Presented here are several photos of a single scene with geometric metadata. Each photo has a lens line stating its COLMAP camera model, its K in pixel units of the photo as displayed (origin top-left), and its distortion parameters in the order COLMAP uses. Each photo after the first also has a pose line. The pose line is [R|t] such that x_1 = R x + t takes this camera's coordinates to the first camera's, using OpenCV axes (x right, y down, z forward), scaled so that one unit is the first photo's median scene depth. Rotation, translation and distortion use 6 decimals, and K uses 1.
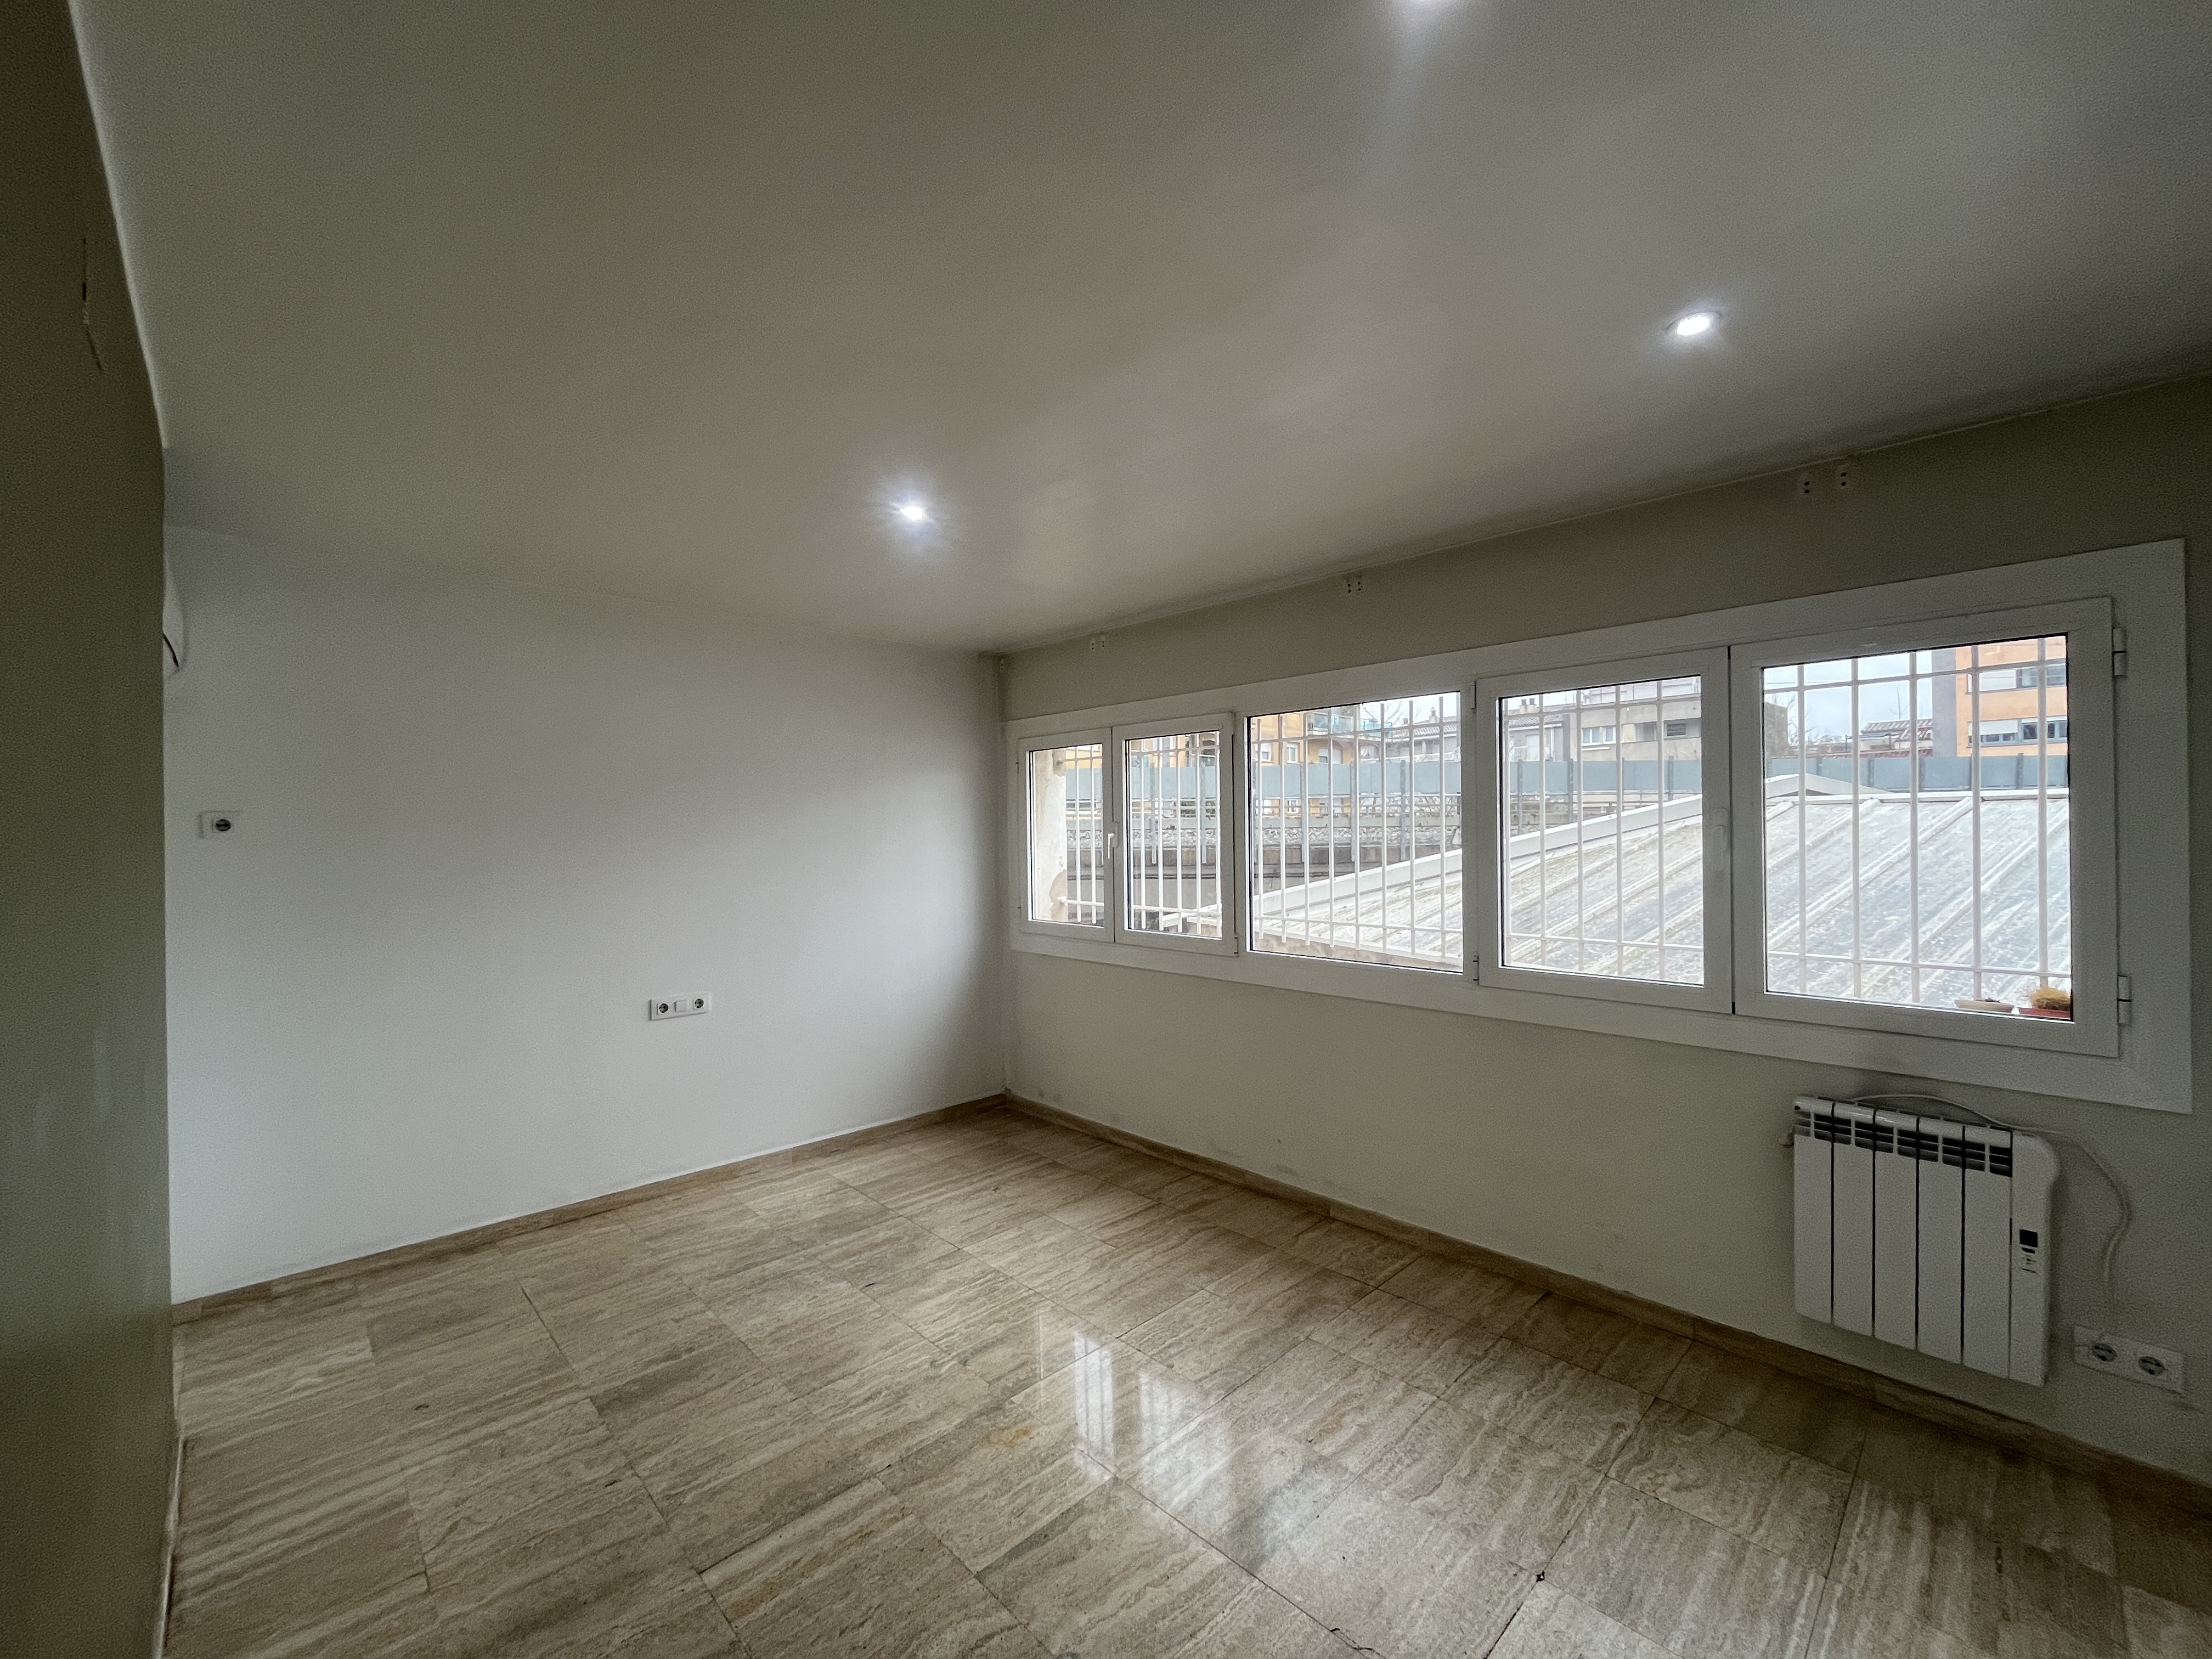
lens RADIAL K [[894.7, 0, 1100.4], [0, 894.7, 829.7], [0, 0, 1]] dist [-0.002019, -0.000248]
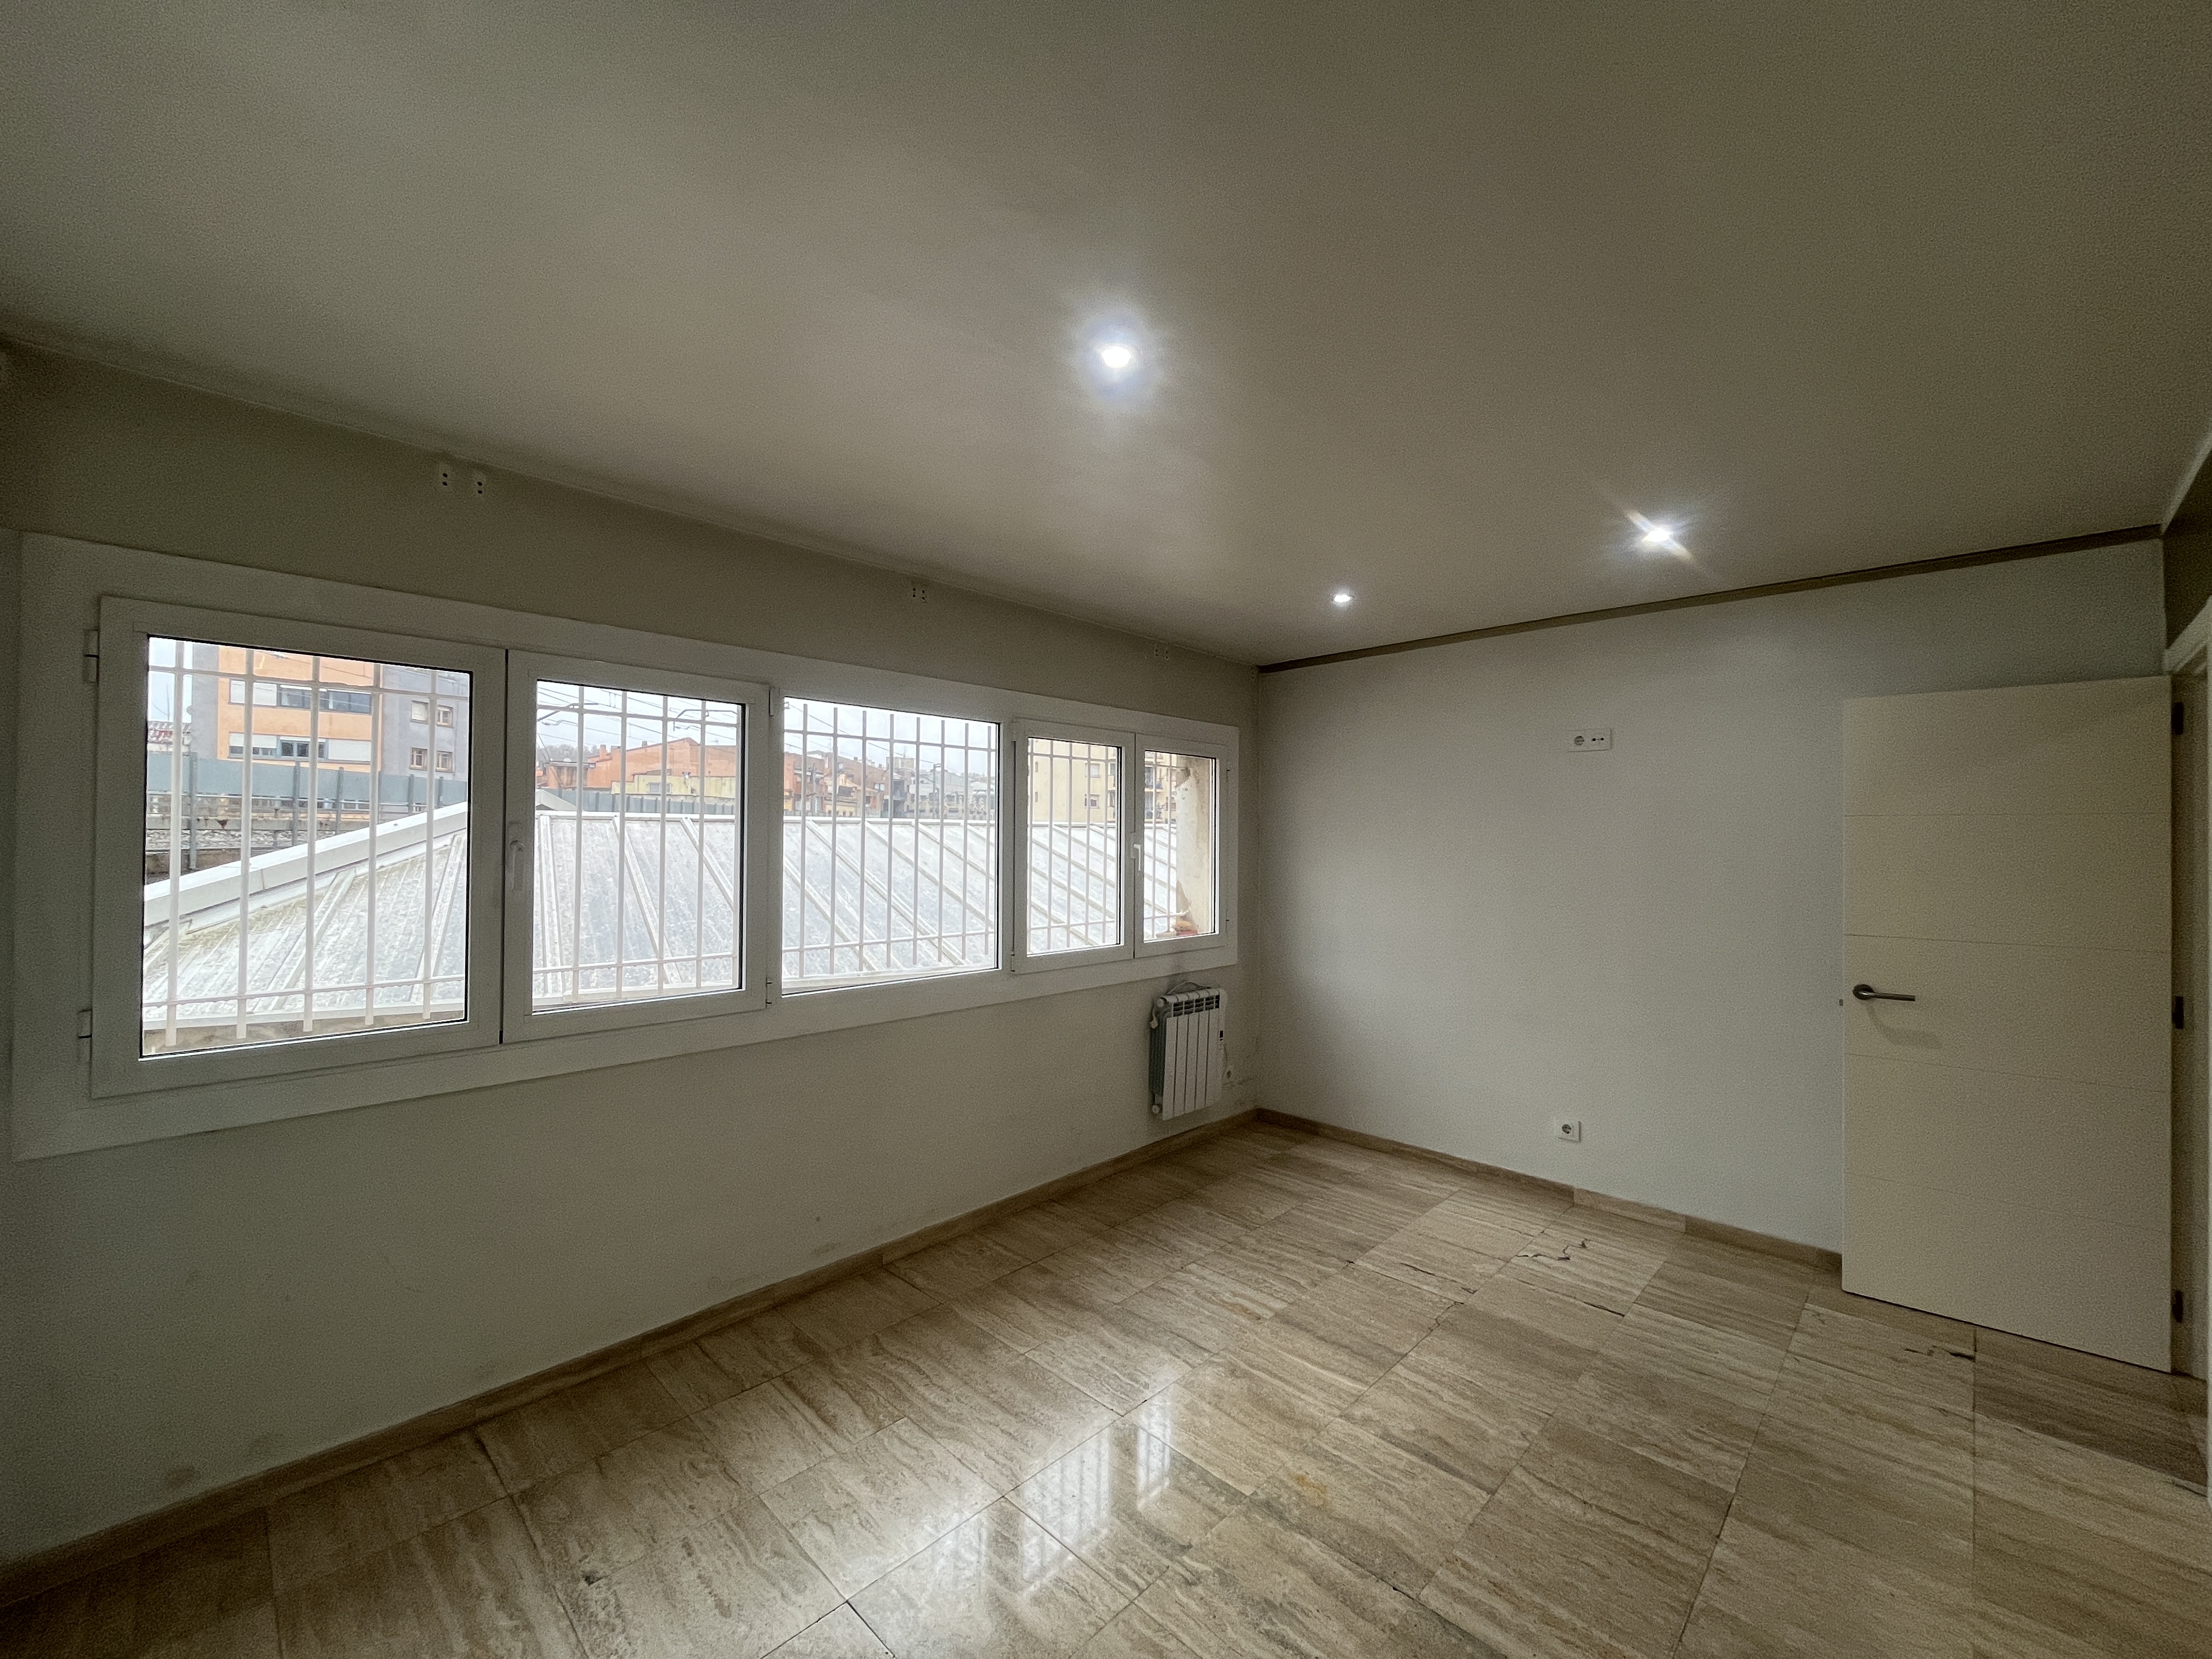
lens RADIAL K [[894.7, 0, 1100.4], [0, 894.7, 829.7], [0, 0, 1]] dist [-0.002019, -0.000248]
pose [[-0.035475, 0.021270, 0.999144, -0.868156], [-0.009447, 0.999722, -0.021617, 0.006485], [-0.999326, -0.010206, -0.035264, 1.046610]]
